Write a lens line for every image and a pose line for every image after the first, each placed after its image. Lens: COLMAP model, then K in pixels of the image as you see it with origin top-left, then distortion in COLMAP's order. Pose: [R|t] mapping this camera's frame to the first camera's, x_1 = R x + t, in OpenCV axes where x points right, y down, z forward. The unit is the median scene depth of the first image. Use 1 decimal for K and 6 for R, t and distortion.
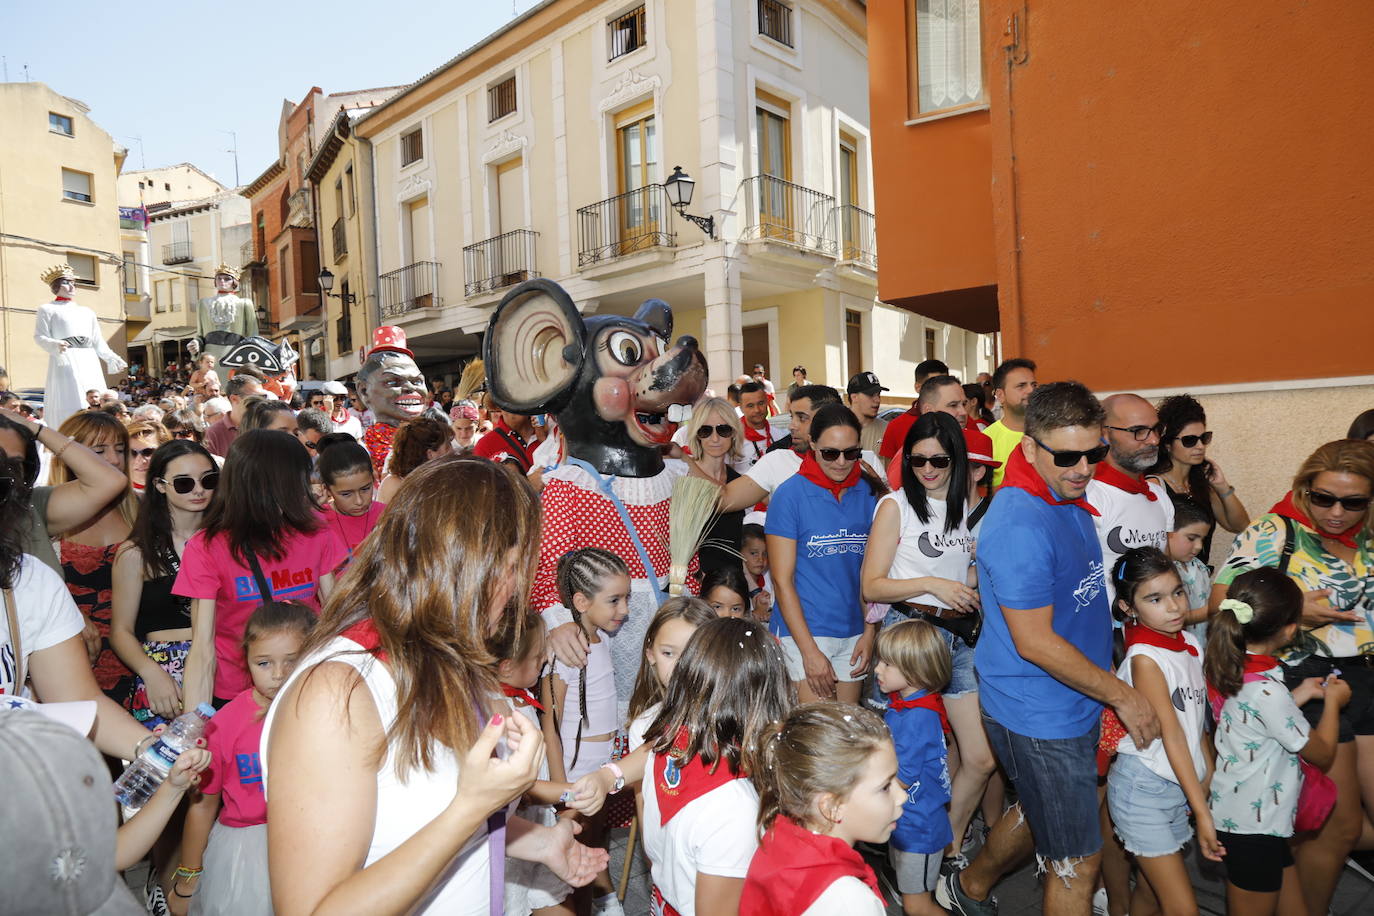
lens RADIAL K [[919.5, 0, 692.2], [0, 919.5, 464.4], [0, 0, 1]] dist [0.005354, 0.005055]
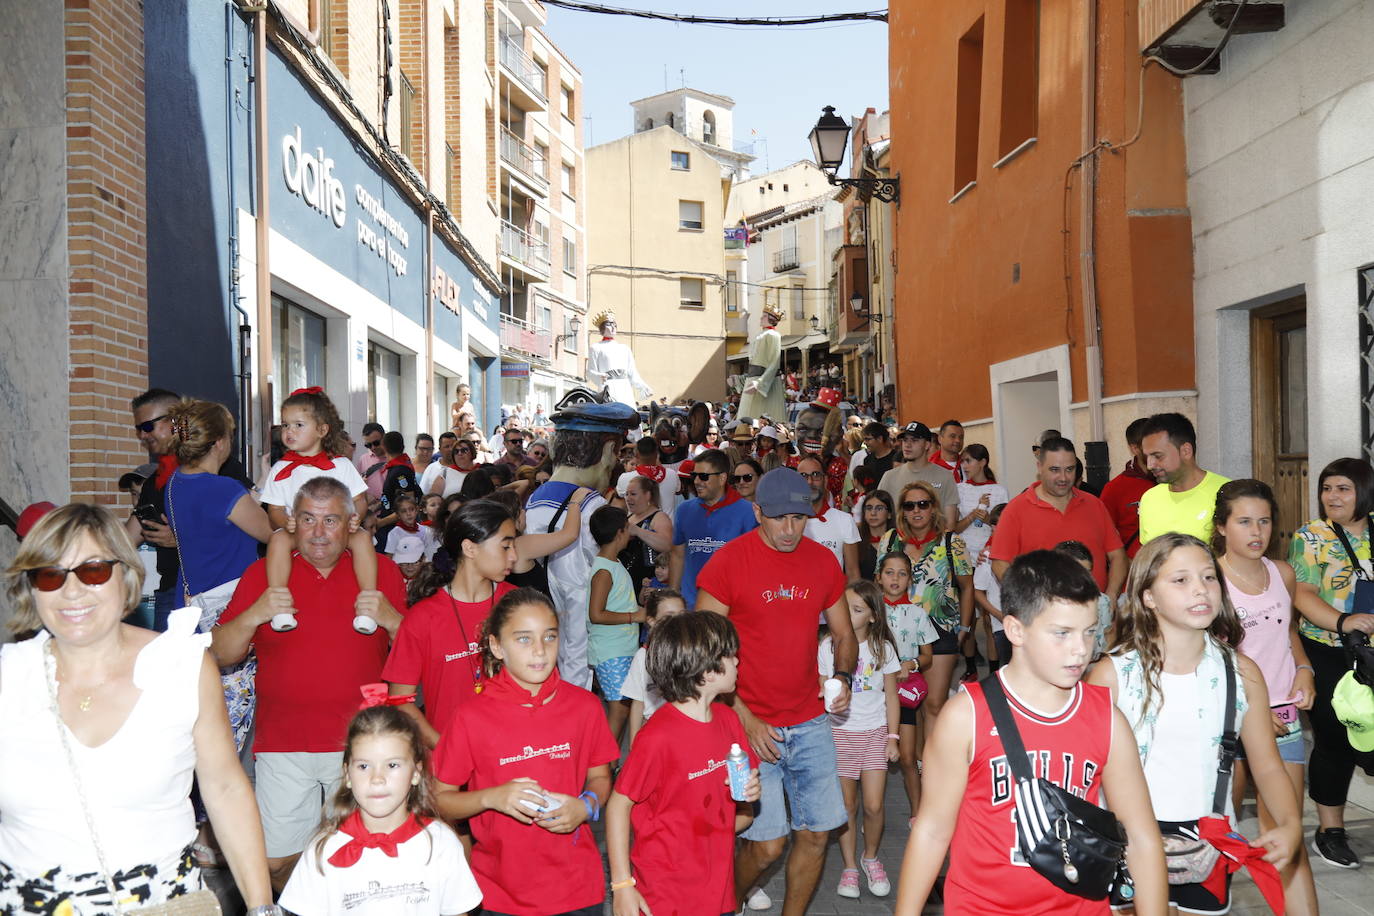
lens RADIAL K [[1273.4, 0, 687.7], [0, 1273.4, 471.4], [0, 0, 1]] dist [-0.006442, -0.002989]
pose [[0.809907, 0.021224, -0.586174, 0.337995], [-0.029957, 0.999538, -0.005199, 0.007179], [0.585793, 0.021771, 0.810168, -0.321892]]
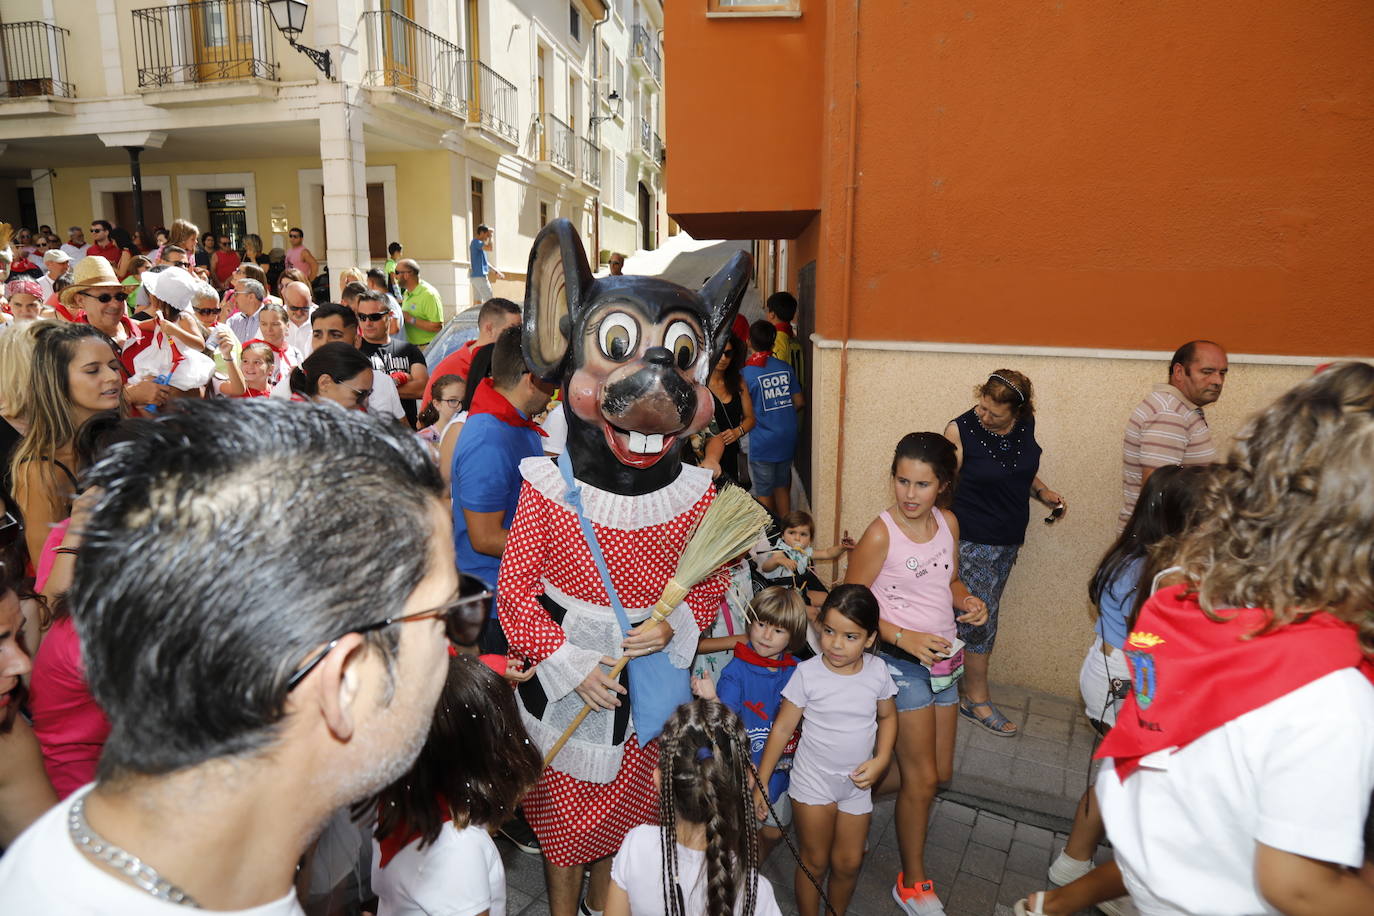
lens RADIAL K [[897.5, 0, 687.0], [0, 897.5, 458.0], [0, 0, 1]] dist [-0.002871, 0.005685]
pose [[0.891249, -0.038222, 0.451901, -0.049232], [-0.029279, 0.989514, 0.141439, -0.016489], [-0.452568, -0.139288, 0.880784, 0.044432]]
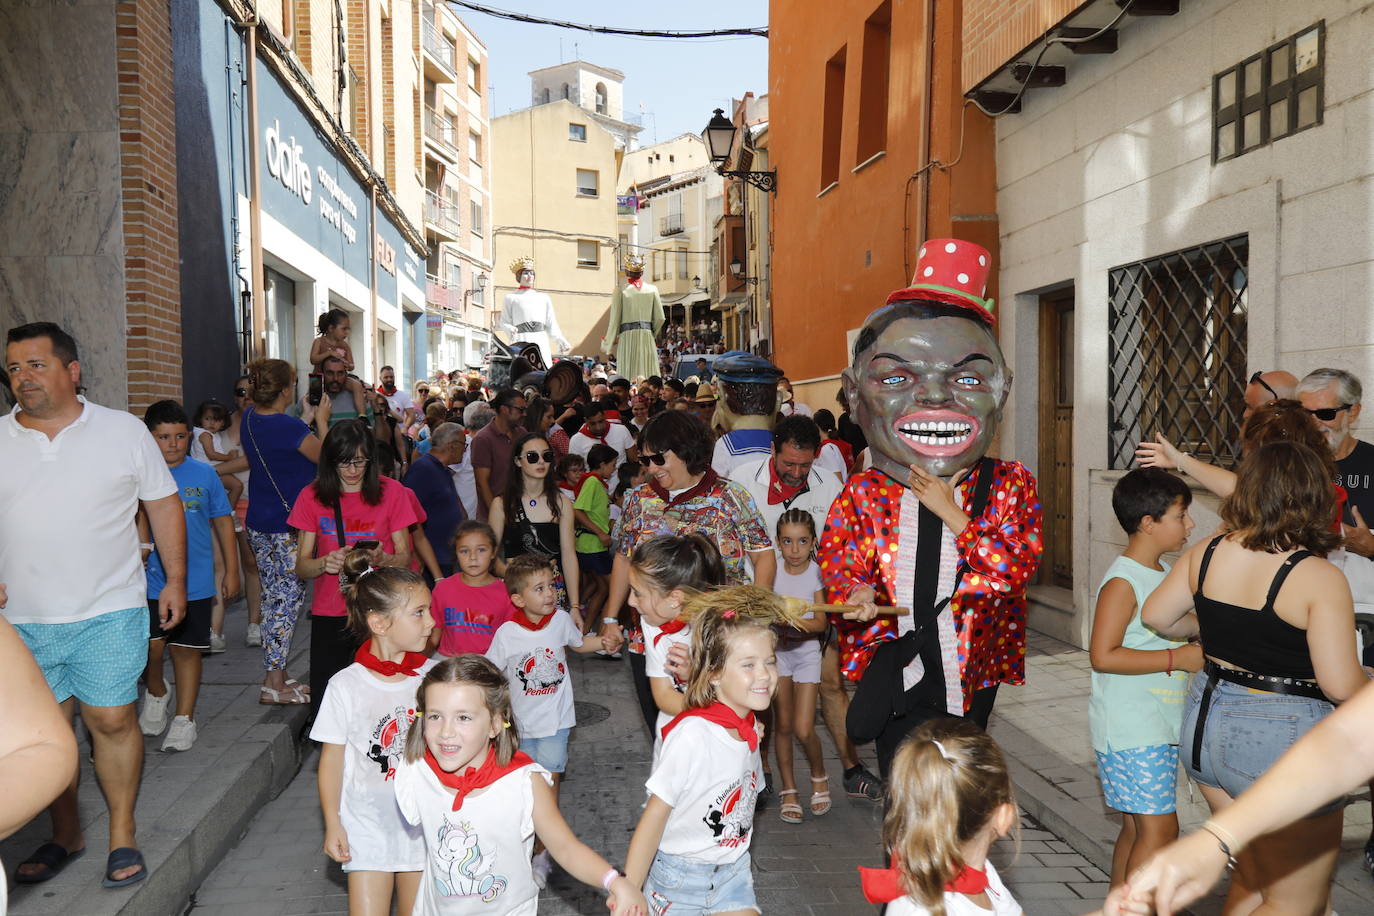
lens RADIAL K [[1157.3, 0, 693.0], [0, 1157.3, 462.2], [0, 0, 1]] dist [0.045501, -0.012168]
pose [[0.863478, 0.047525, -0.502142, 0.361703], [-0.036102, 0.998821, 0.032452, 0.007994], [0.503092, -0.009893, 0.864176, -0.374149]]
